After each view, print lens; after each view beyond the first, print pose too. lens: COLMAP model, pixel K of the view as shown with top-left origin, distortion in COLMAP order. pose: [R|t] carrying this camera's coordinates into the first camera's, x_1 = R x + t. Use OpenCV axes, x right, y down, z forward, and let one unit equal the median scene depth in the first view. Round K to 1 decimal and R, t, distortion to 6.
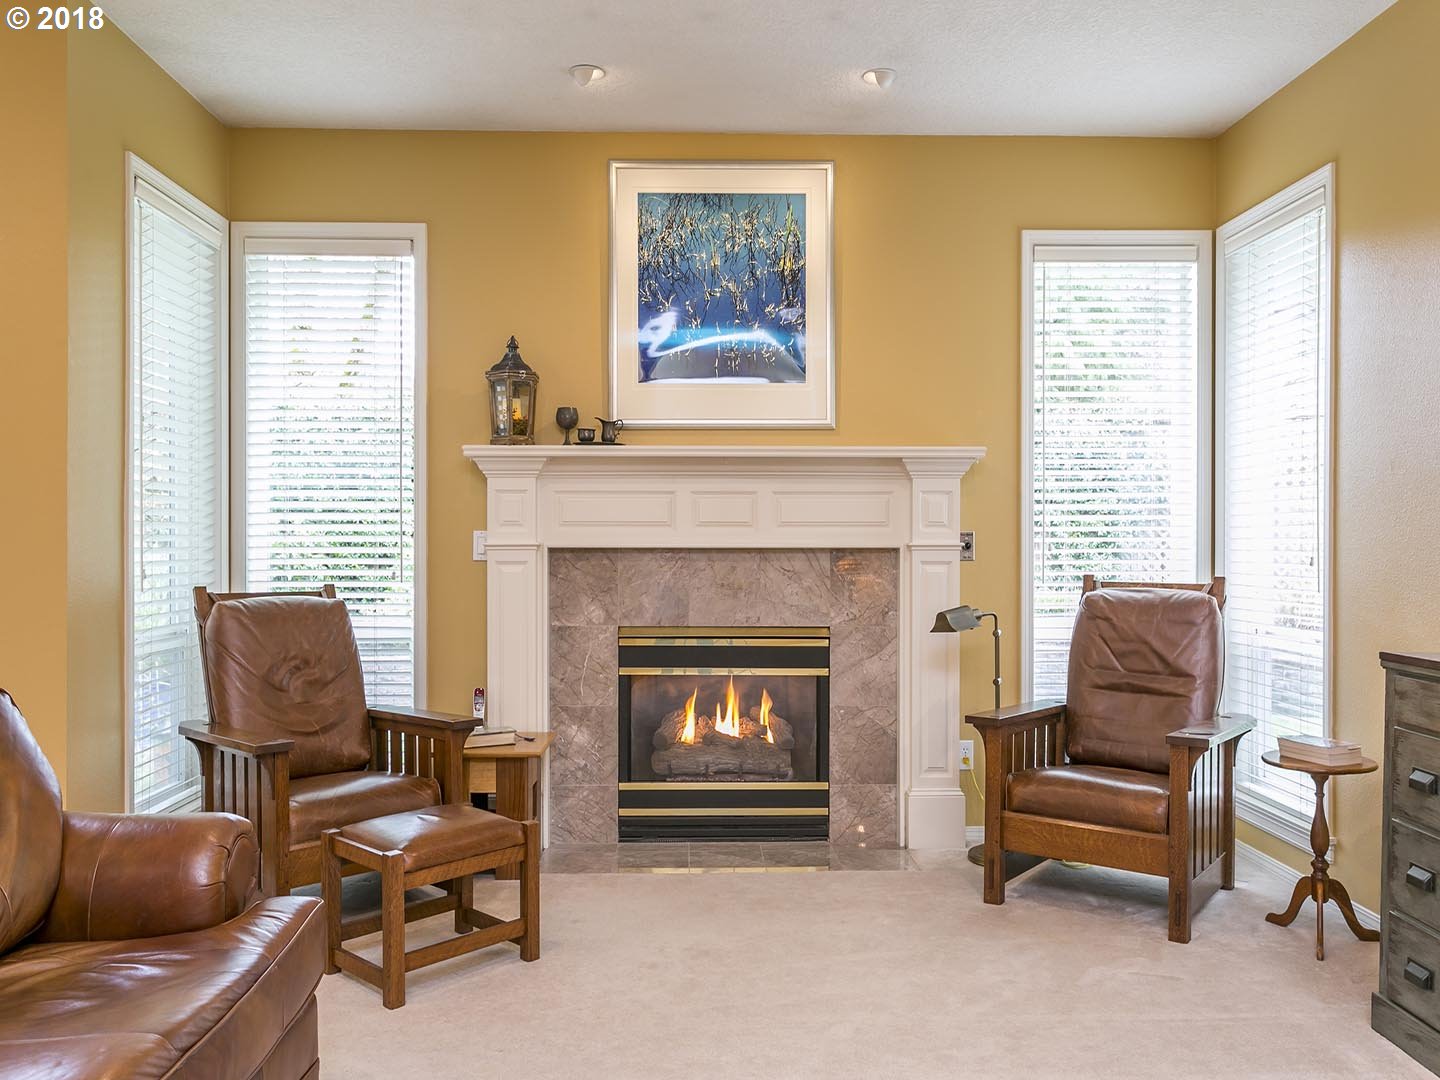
lens RADIAL K [[1073.5, 0, 714.0], [0, 1073.5, 549.5], [0, 0, 1]] dist [0.002259, 0.002310]
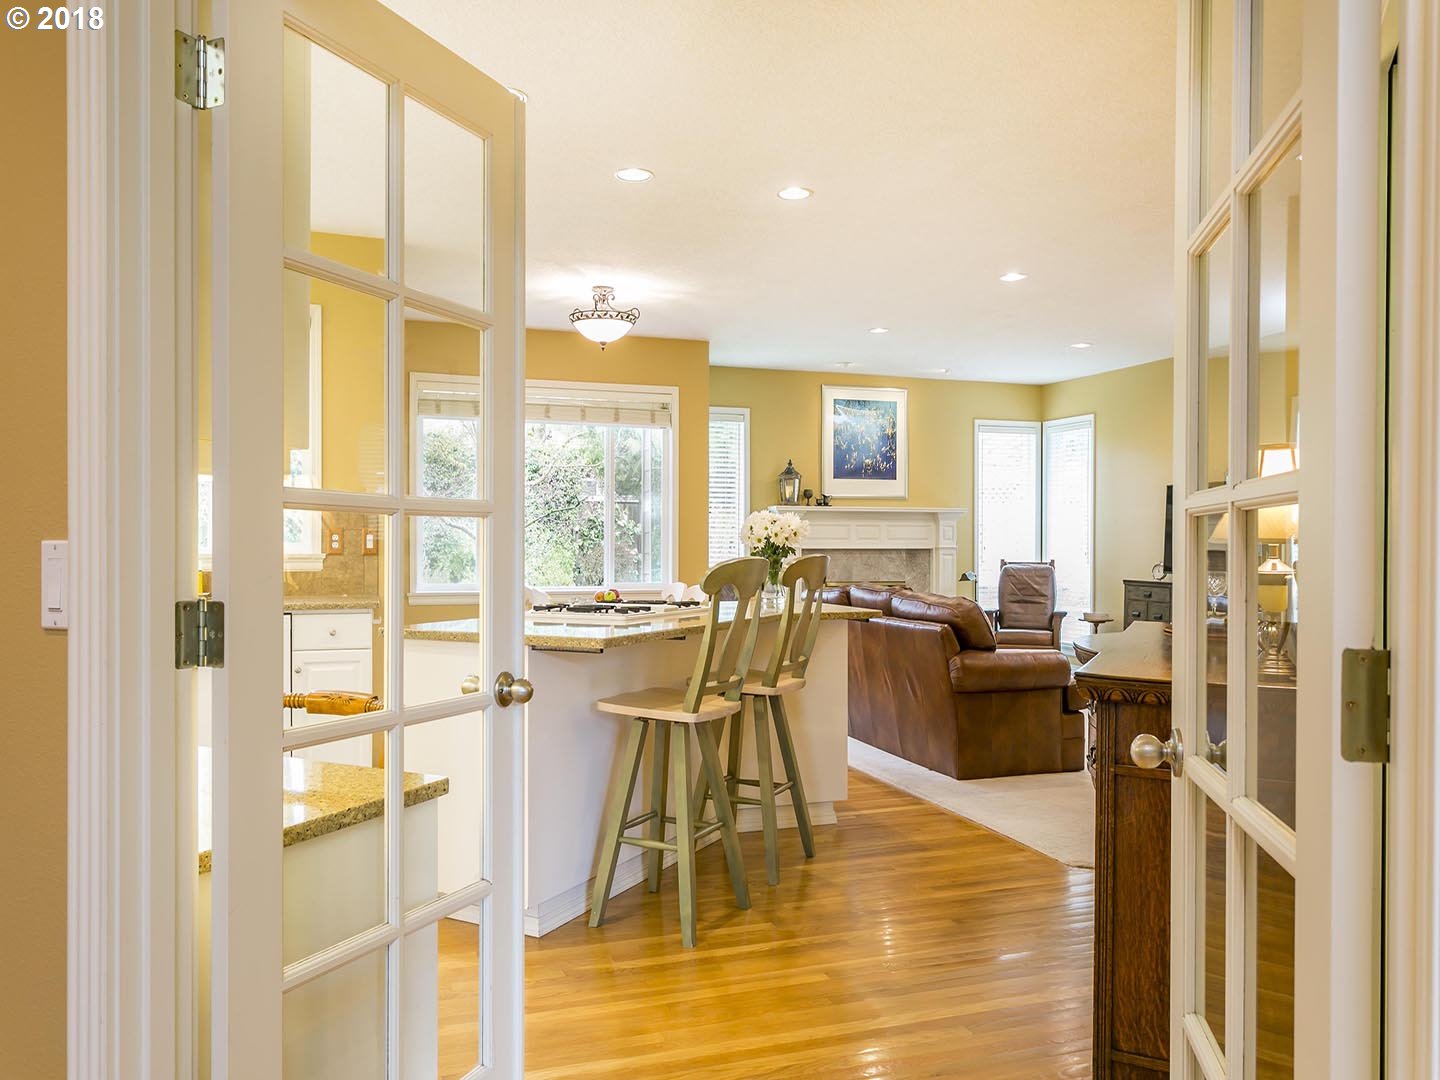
lens RADIAL K [[1025.2, 0, 727.8], [0, 1025.2, 546.0], [0, 0, 1]] dist [0.002340, 0.003906]
pose [[0.952949, -0.000433, 0.303129, -0.977309], [-0.000524, 0.999995, 0.003076, -0.014477], [-0.303129, -0.003090, 0.952944, -1.081530]]
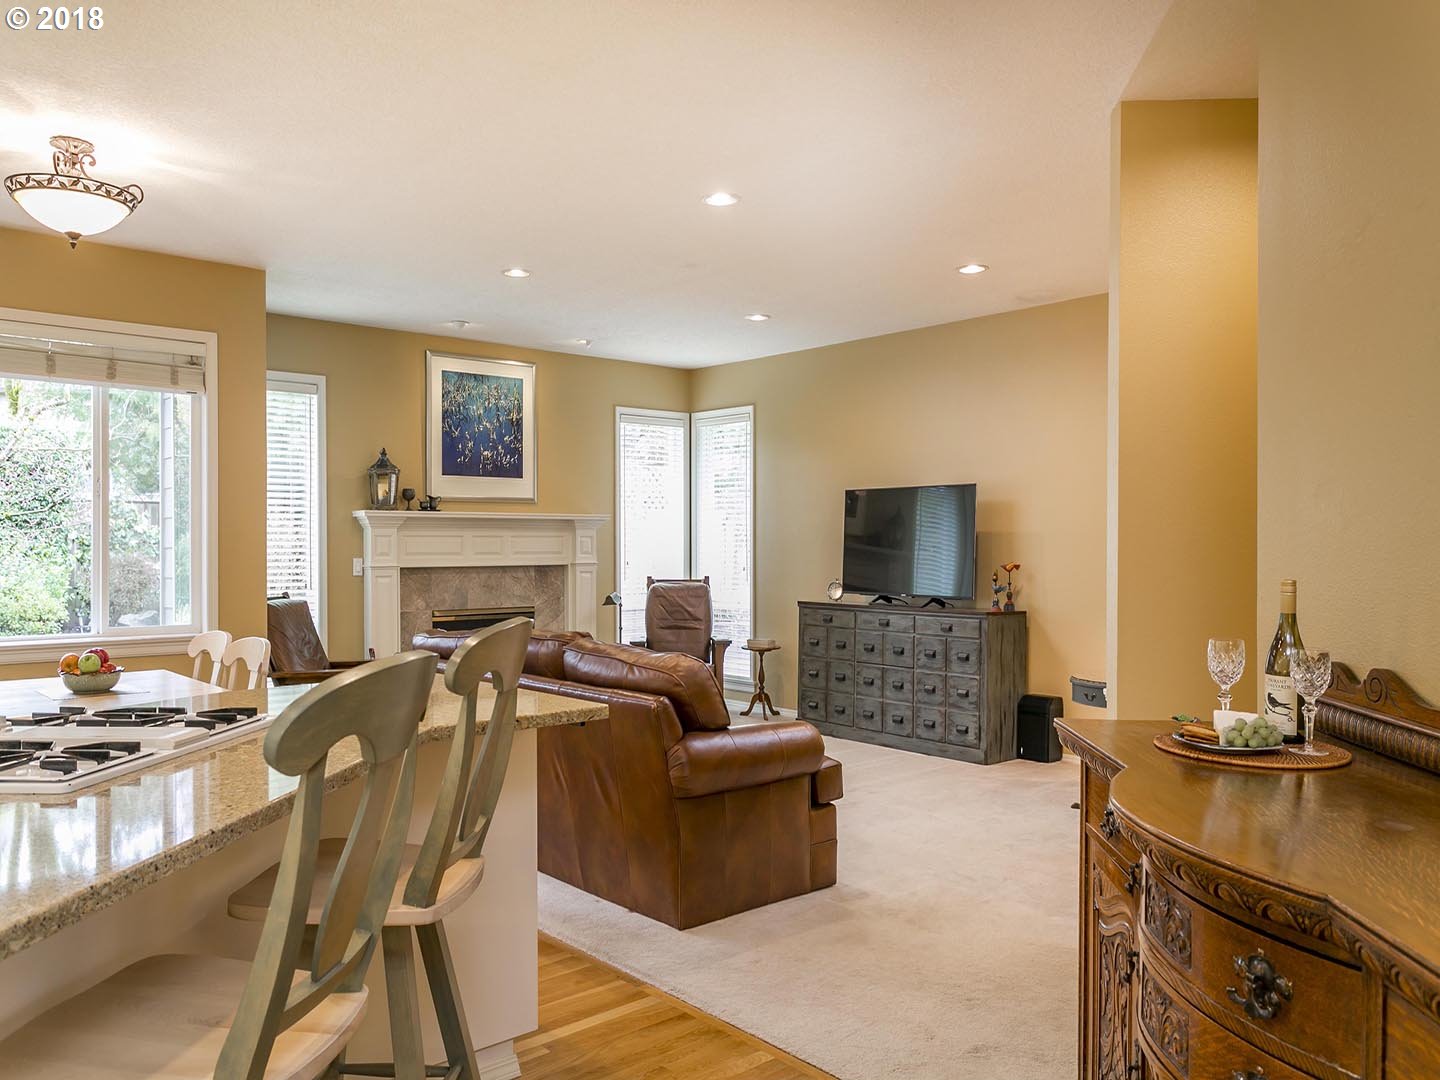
lens RADIAL K [[1073.5, 0, 714.0], [0, 1073.5, 549.5], [0, 0, 1]] dist [0.002259, 0.002310]
pose [[0.772239, -0.005297, 0.635311, -0.865652], [0.004130, 0.999986, 0.003318, -0.034865], [-0.635319, 0.000062, 0.772250, -0.684156]]
